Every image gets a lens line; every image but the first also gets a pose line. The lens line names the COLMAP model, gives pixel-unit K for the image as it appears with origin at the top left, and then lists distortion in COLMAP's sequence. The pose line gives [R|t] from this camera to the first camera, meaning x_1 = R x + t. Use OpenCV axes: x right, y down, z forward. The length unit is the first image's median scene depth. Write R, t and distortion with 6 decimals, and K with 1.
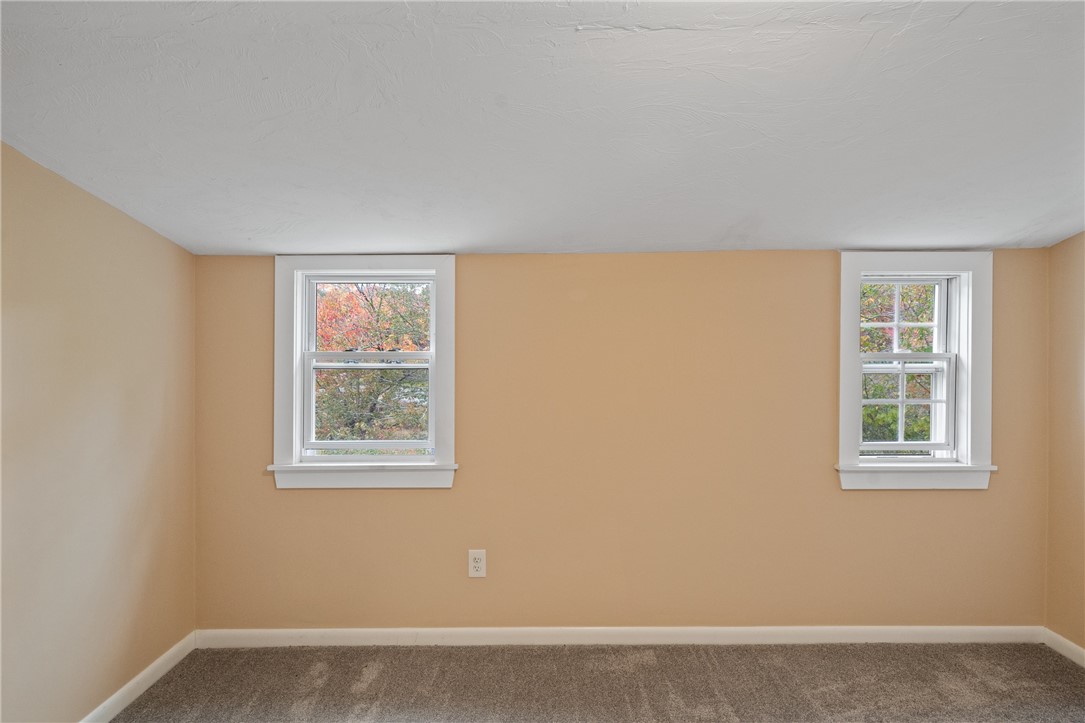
lens RADIAL K [[526.9, 0, 546.1], [0, 526.9, 356.1], [0, 0, 1]] dist [0.012428, -0.009059]
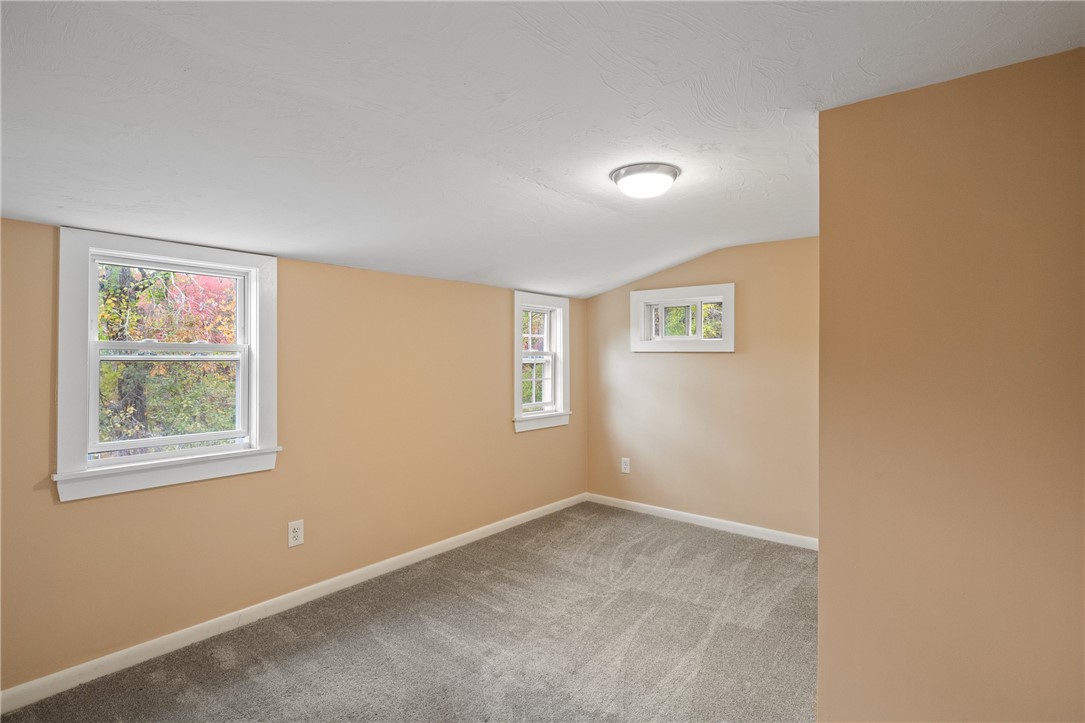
lens RADIAL K [[532.2, 0, 545.2], [0, 532.2, 336.3], [0, 0, 1]] dist [0.002536, -0.000550]
pose [[0.632579, 0.035398, 0.773686, -0.687299], [0.001963, 0.998879, -0.047306, 0.028387], [-0.774493, 0.031443, 0.631800, -0.141793]]
